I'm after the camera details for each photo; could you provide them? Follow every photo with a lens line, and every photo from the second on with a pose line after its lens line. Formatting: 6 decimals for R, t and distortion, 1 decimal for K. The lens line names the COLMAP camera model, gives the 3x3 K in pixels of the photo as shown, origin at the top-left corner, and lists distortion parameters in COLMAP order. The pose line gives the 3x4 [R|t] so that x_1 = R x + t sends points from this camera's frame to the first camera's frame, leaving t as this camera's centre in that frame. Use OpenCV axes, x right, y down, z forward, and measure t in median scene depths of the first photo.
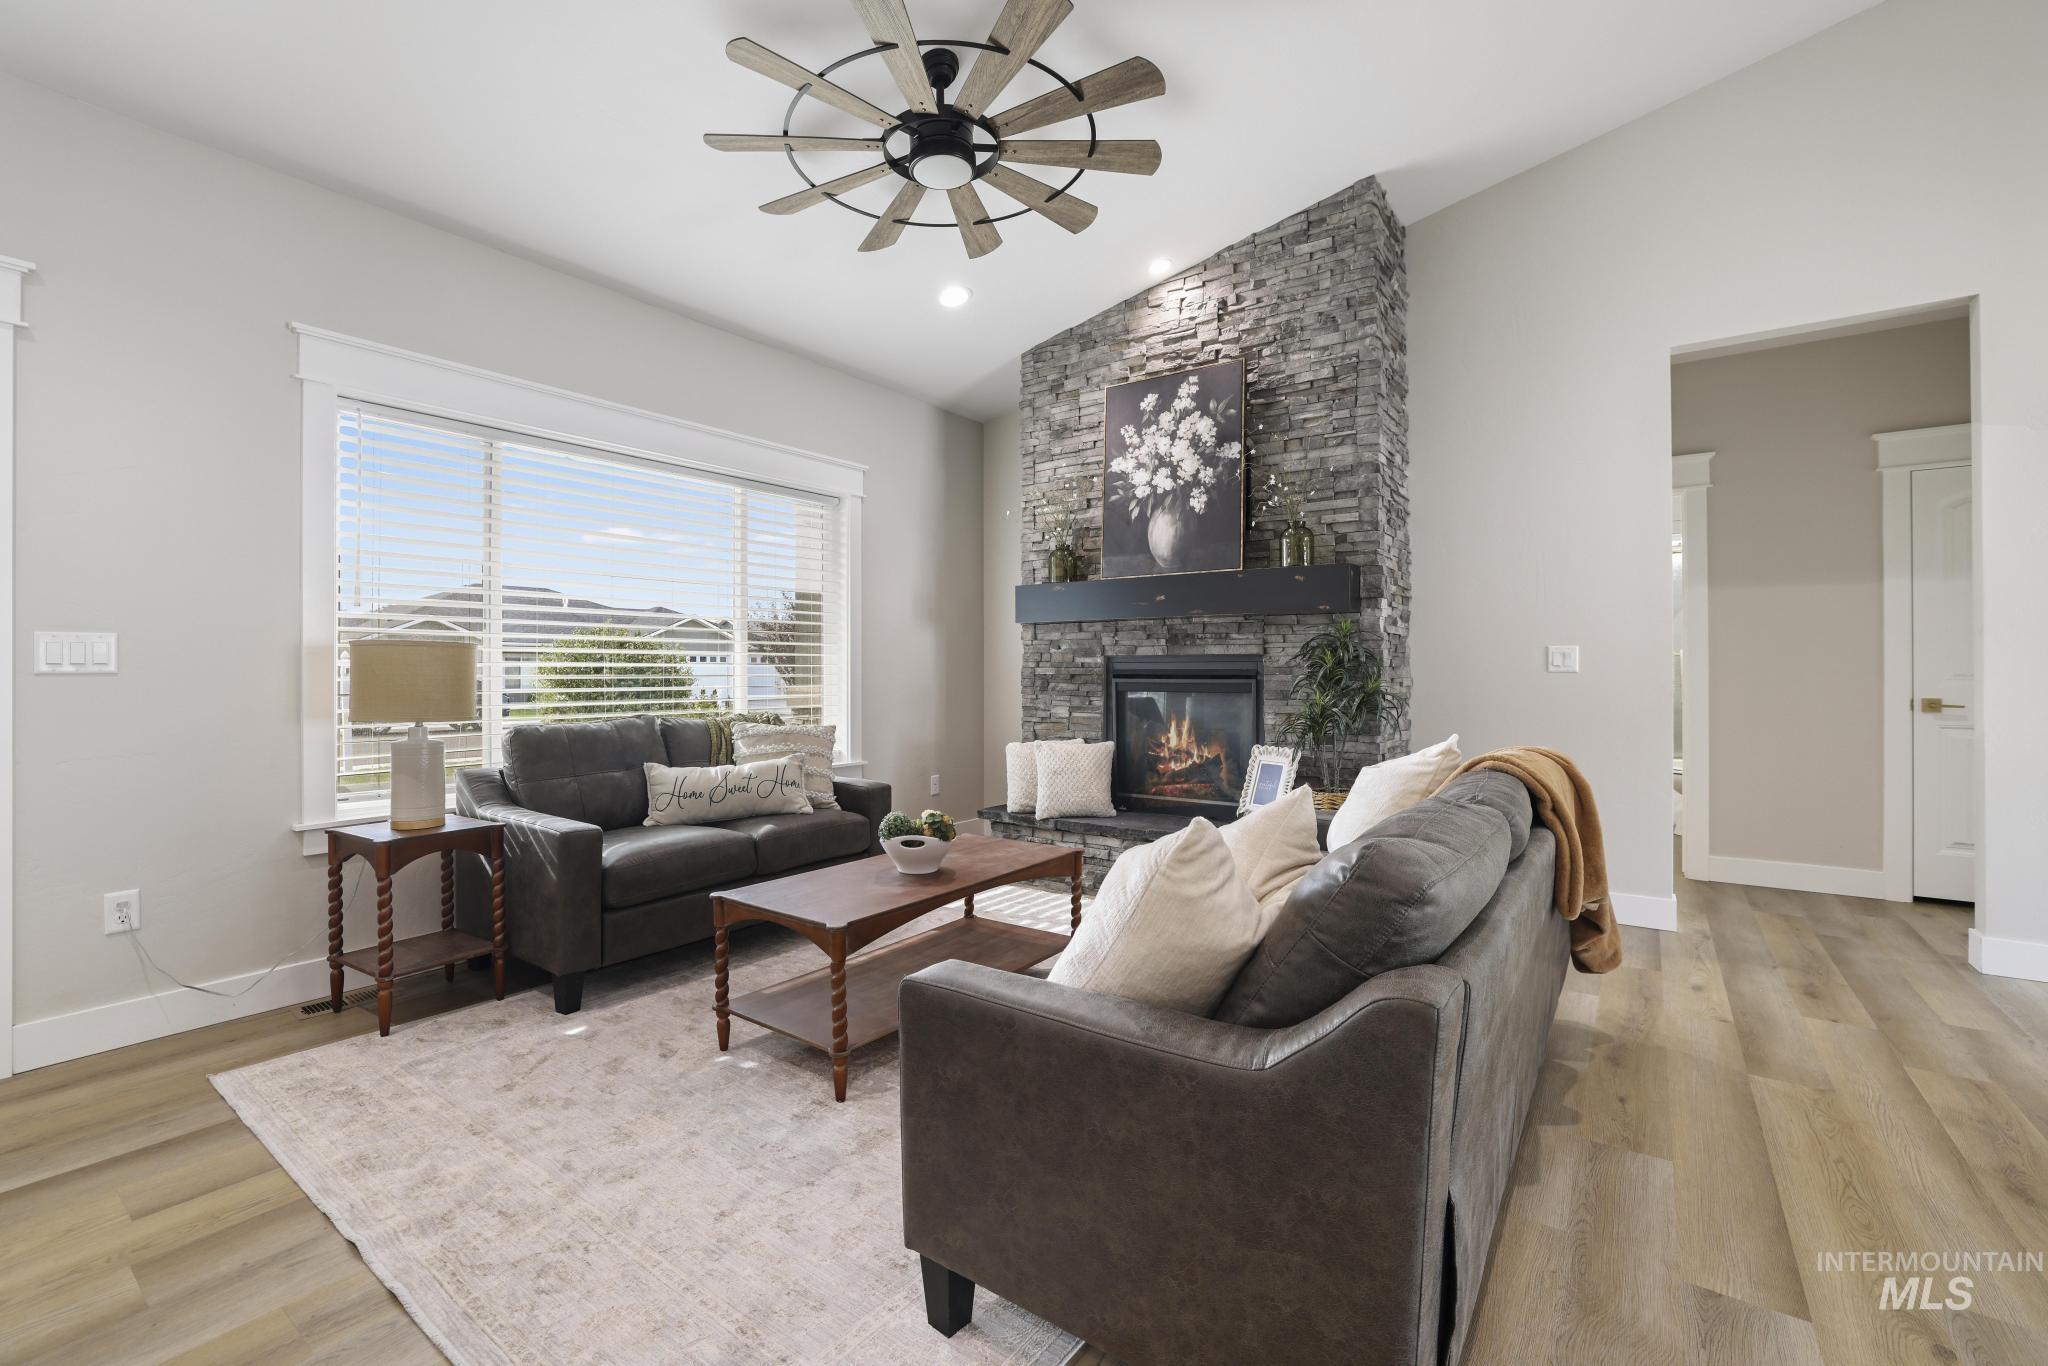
lens RADIAL K [[881.5, 0, 1031.7], [0, 881.5, 666.0], [0, 0, 1]] dist [-0.057903, 0.024559]
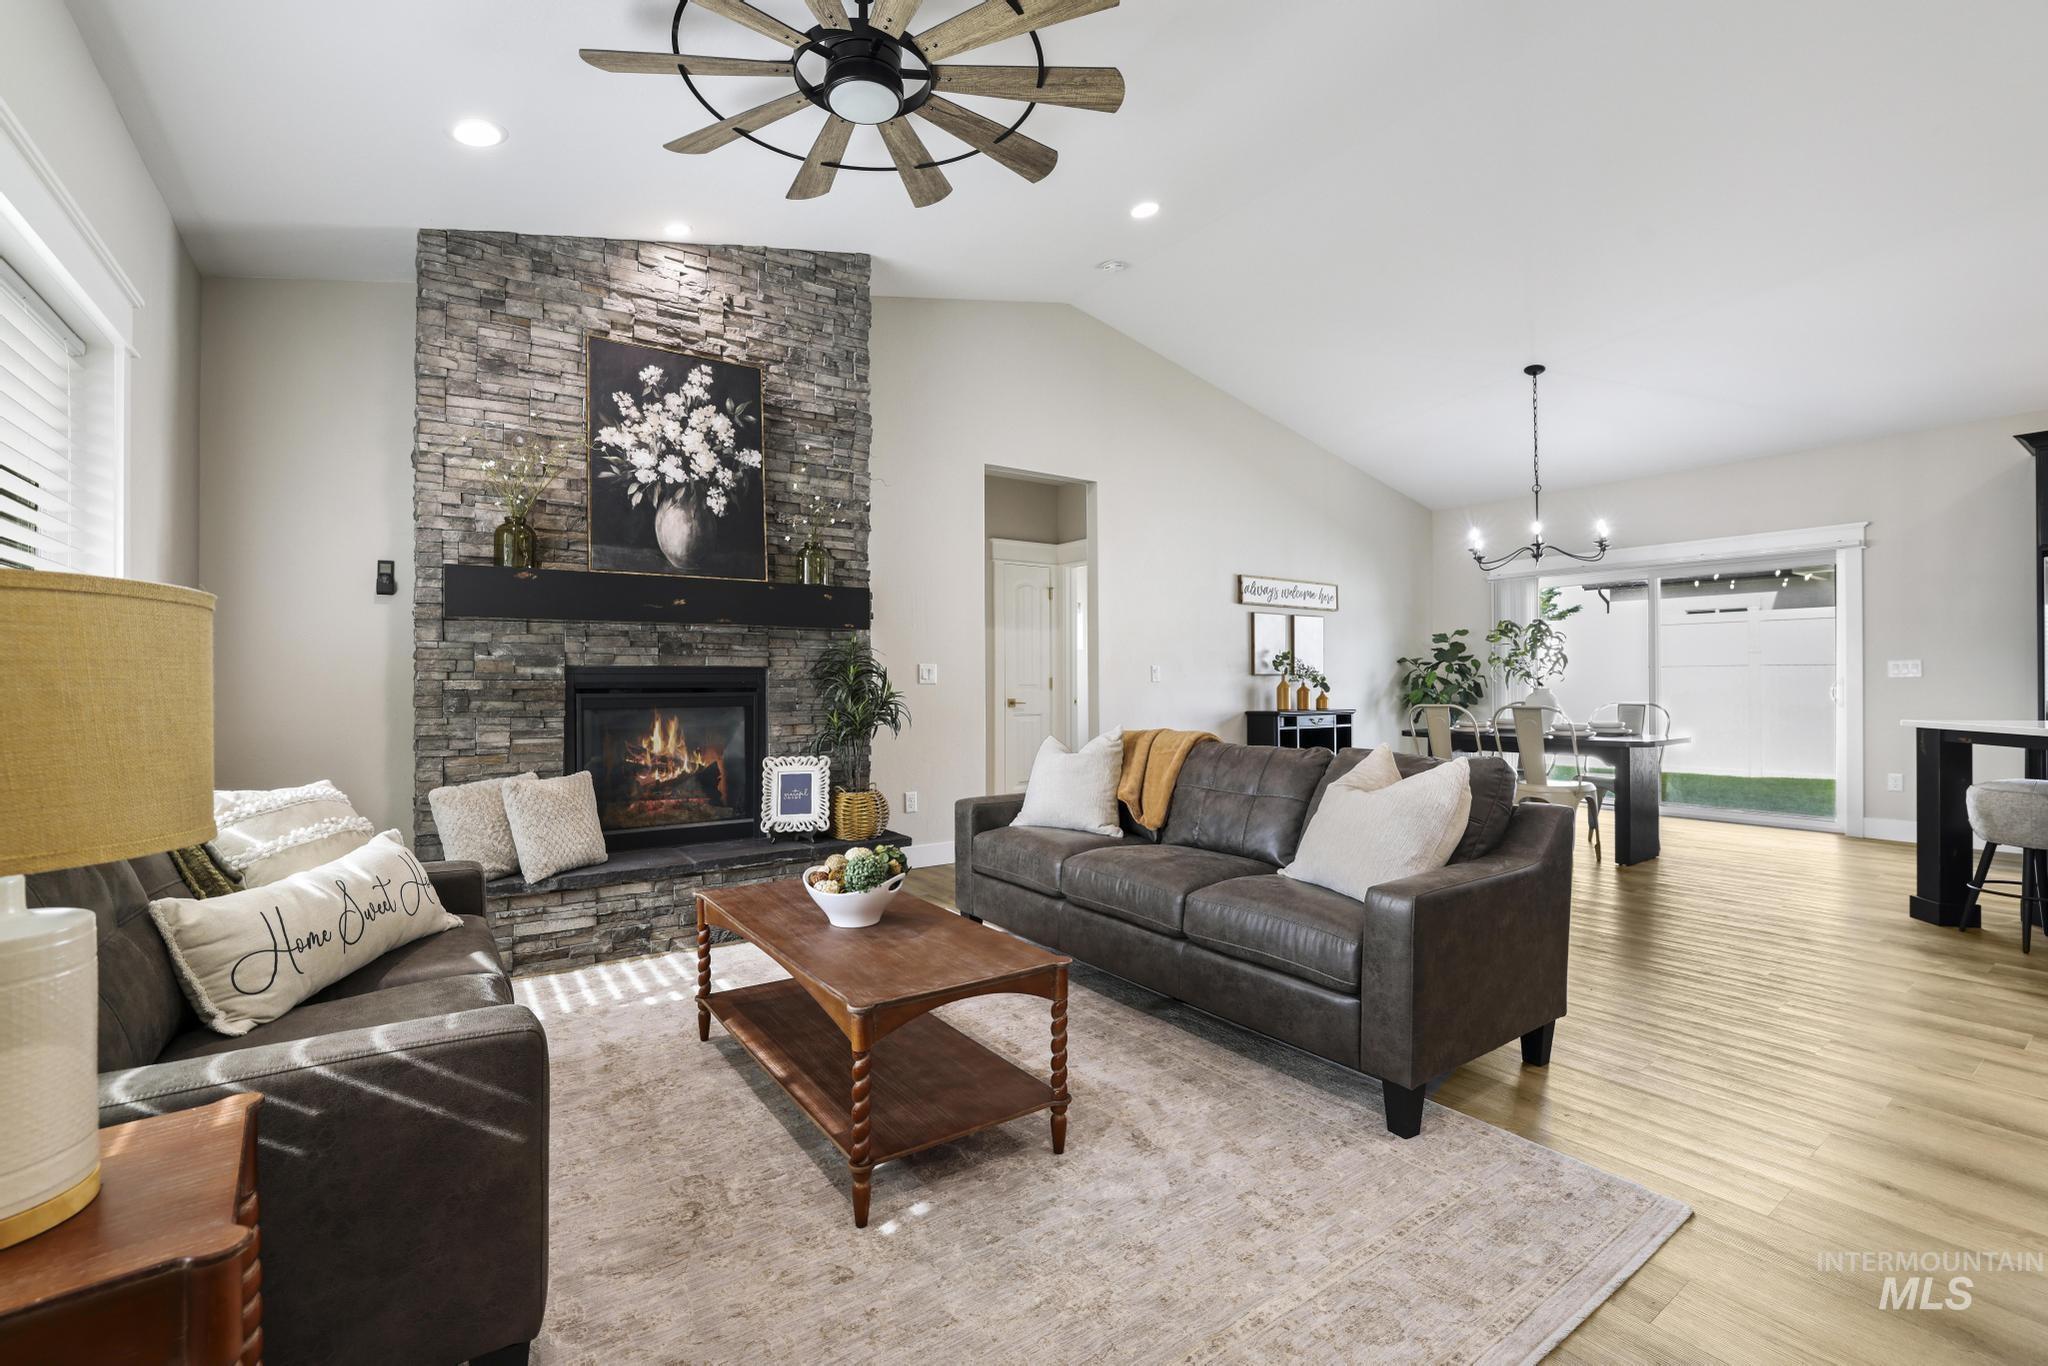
lens RADIAL K [[884.9, 0, 1009.3], [0, 884.9, 676.0], [0, 0, 1]] dist [-0.056846, 0.024727]
pose [[0.336369, 0.005730, 0.941713, -0.558871], [-0.000170, 0.999982, -0.006024, 0.002820], [-0.941730, 0.001866, 0.336364, 0.374438]]
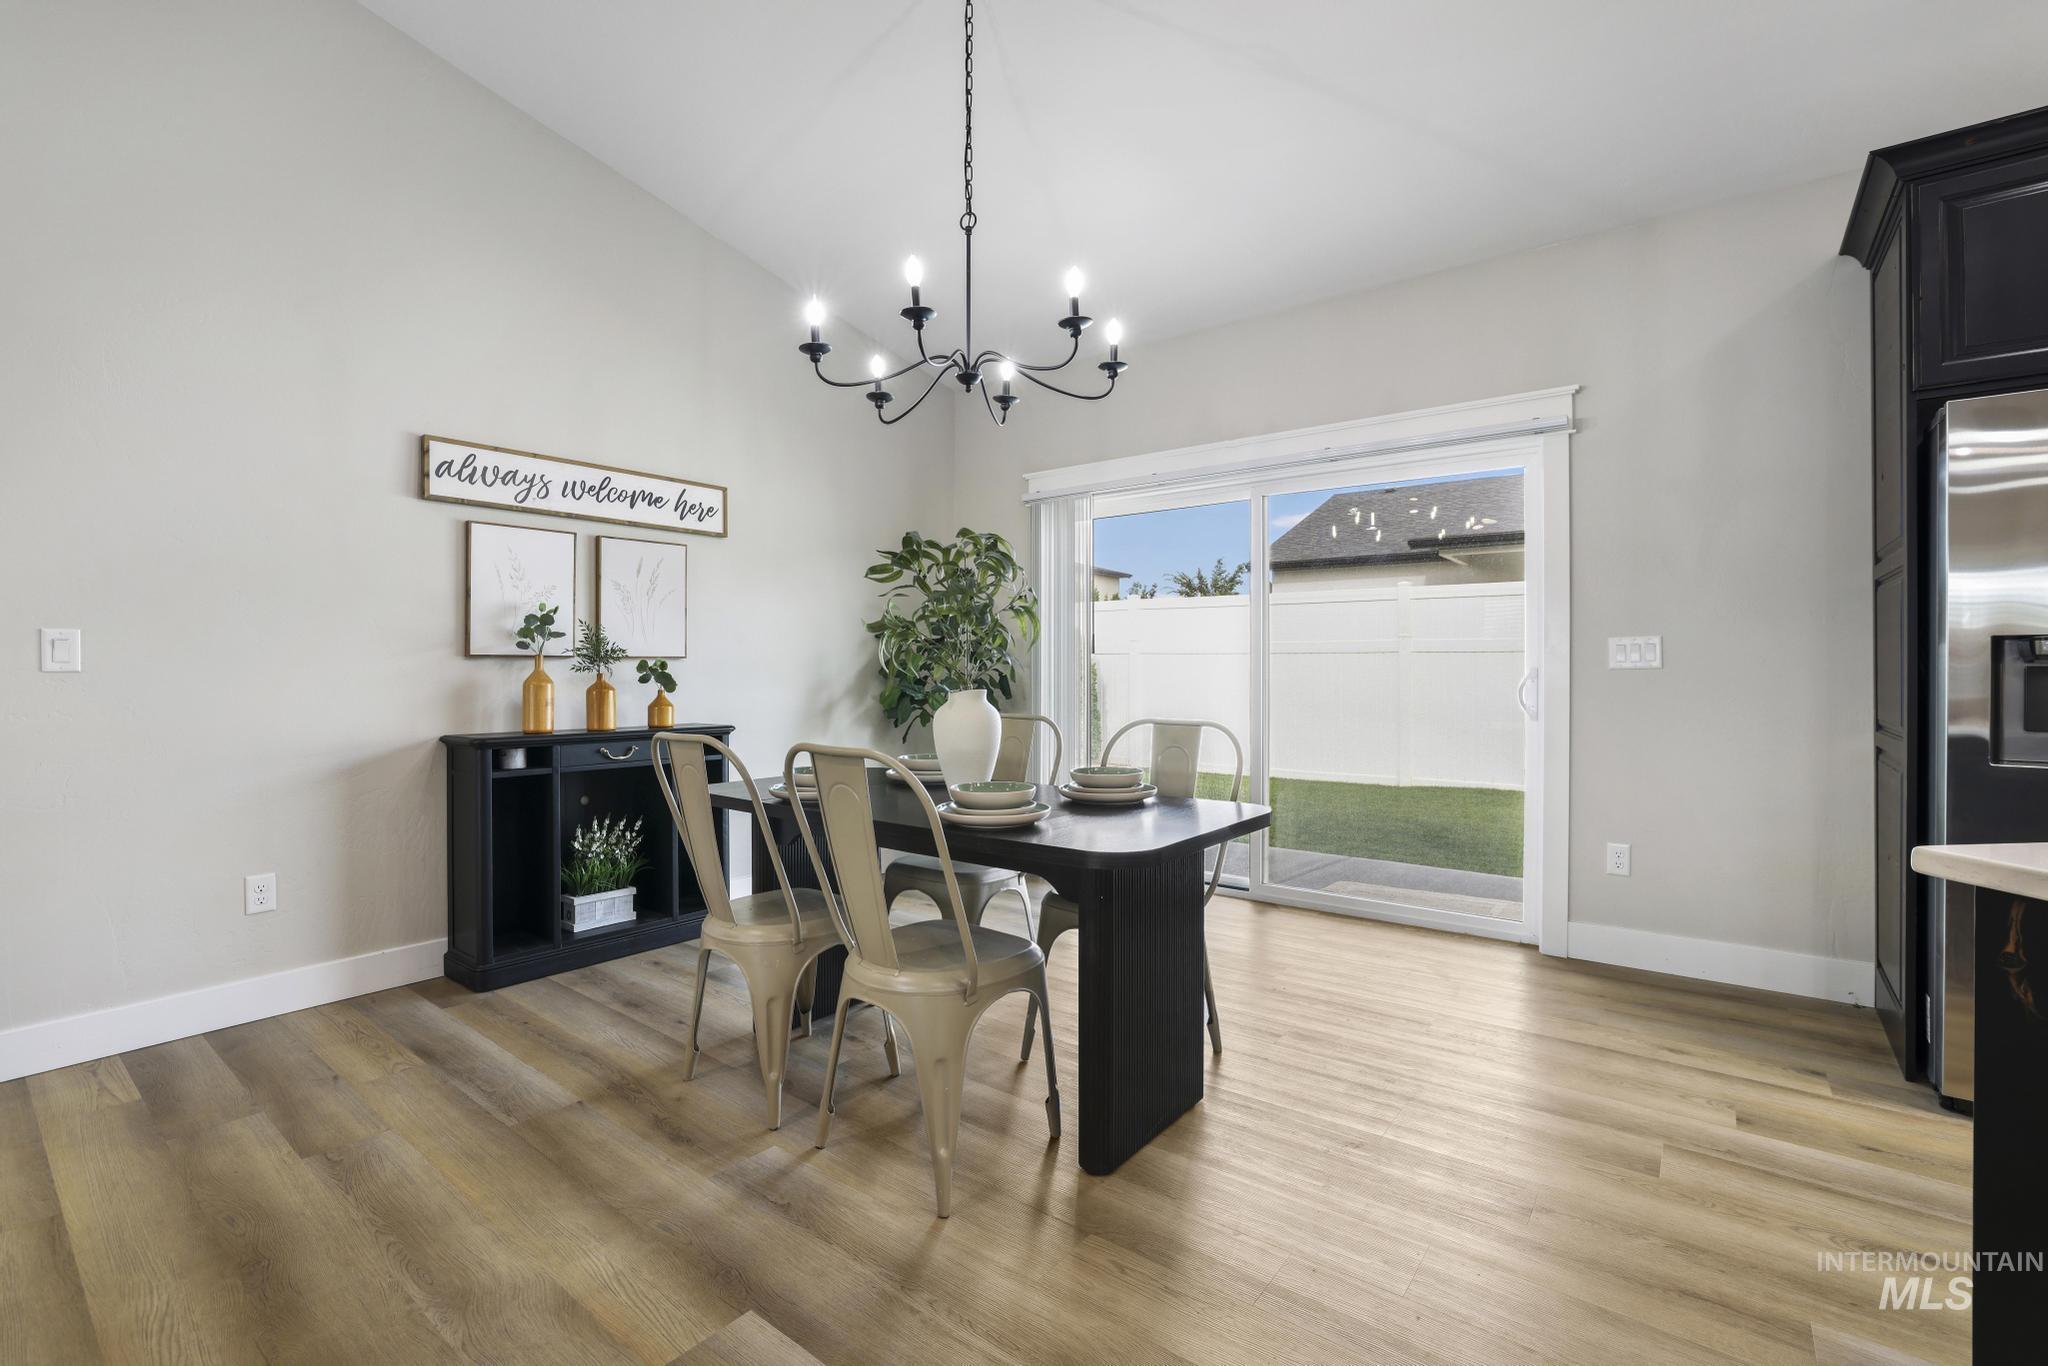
lens RADIAL K [[916.9, 0, 988.1], [0, 916.9, 668.7], [0, 0, 1]] dist [-0.011044, 0.000455]
pose [[0.052152, -0.001103, 0.998639, 0.351154], [-0.001797, 0.999998, 0.001199, -0.001282], [-0.998638, -0.001857, 0.052150, 0.025216]]
